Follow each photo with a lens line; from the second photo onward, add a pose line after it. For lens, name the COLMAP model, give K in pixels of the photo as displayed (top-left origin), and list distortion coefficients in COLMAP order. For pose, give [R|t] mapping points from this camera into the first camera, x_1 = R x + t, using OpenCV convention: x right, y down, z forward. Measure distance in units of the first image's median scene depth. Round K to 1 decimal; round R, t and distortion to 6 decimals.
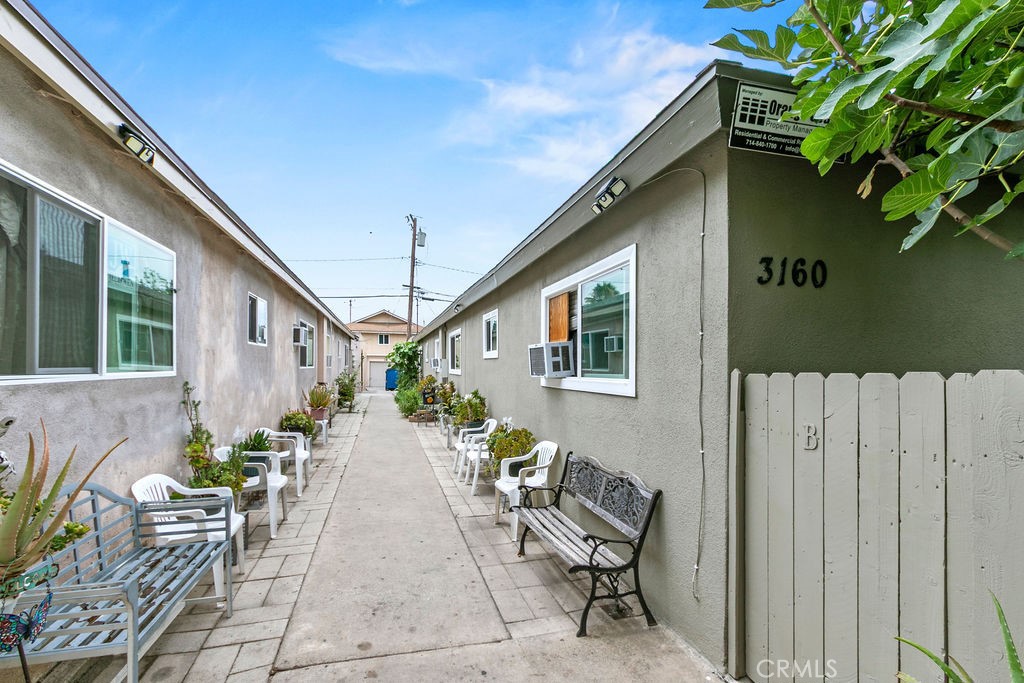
lens RADIAL K [[483.7, 0, 514.1], [0, 483.7, 371.1], [0, 0, 1]] dist [0.000754, -0.000658]
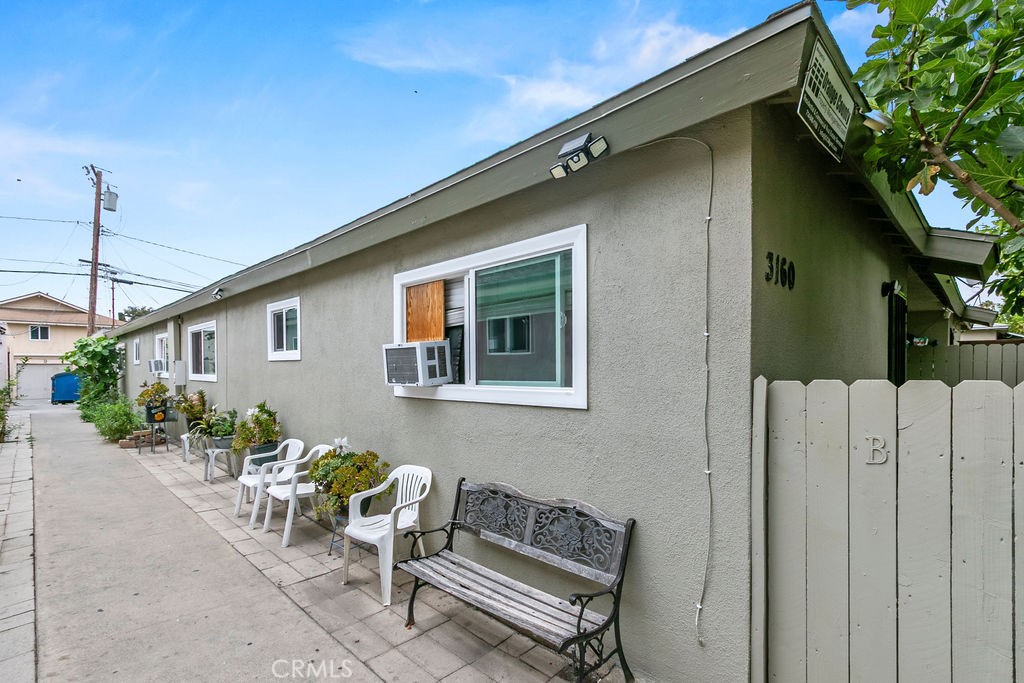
lens RADIAL K [[483.7, 0, 514.1], [0, 483.7, 371.1], [0, 0, 1]] dist [0.000754, -0.000658]
pose [[0.866797, -0.016450, 0.498390, -0.192450], [0.015940, 0.999859, 0.005280, -0.012811], [-0.498406, 0.003367, 0.866937, 0.244255]]
